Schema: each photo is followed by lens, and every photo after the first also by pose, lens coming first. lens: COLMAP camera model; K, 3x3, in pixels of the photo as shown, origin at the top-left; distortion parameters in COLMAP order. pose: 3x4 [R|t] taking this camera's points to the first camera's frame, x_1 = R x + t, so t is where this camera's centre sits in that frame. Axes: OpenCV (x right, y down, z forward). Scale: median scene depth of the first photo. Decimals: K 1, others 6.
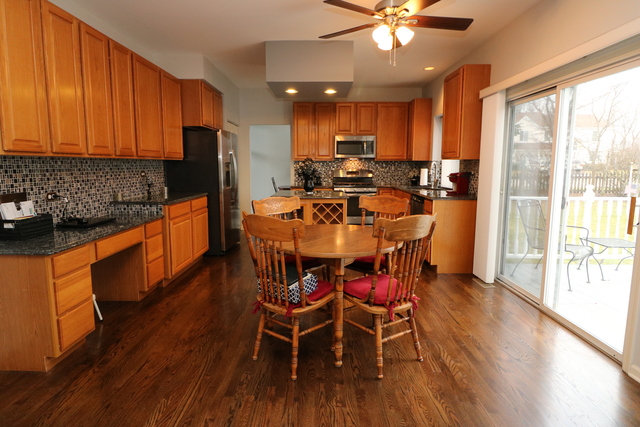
lens RADIAL K [[347.0, 0, 319.4], [0, 347.0, 201.4], [0, 0, 1]] dist [0.002873, 0.000242]
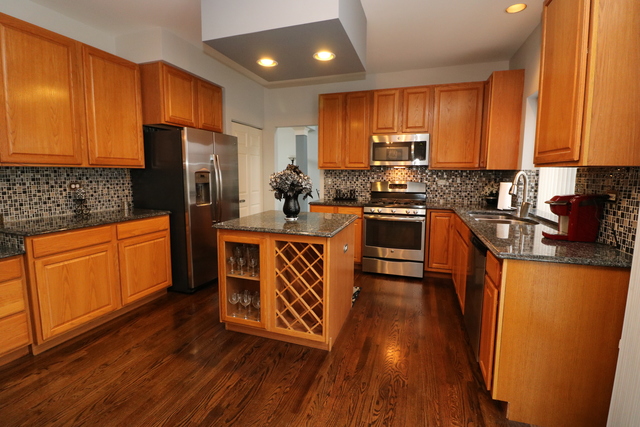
lens RADIAL K [[295.6, 0, 317.6], [0, 295.6, 201.7], [0, 0, 1]] dist [-0.000419, -0.012246]
pose [[0.947308, 0.037011, -0.318178, 0.161865], [-0.039892, 0.999201, -0.002542, -0.048335], [0.317830, 0.015101, 0.948027, 0.418740]]
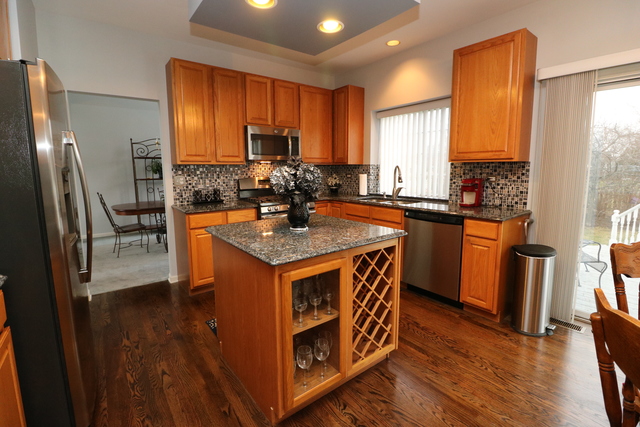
lens RADIAL K [[295.6, 0, 317.6], [0, 295.6, 201.7], [0, 0, 1]] dist [-0.000419, -0.012246]
pose [[0.789105, -0.075351, 0.609619, -0.223110], [0.072292, 0.996943, 0.029648, -0.062918], [-0.609989, 0.020675, 0.792140, 0.557448]]
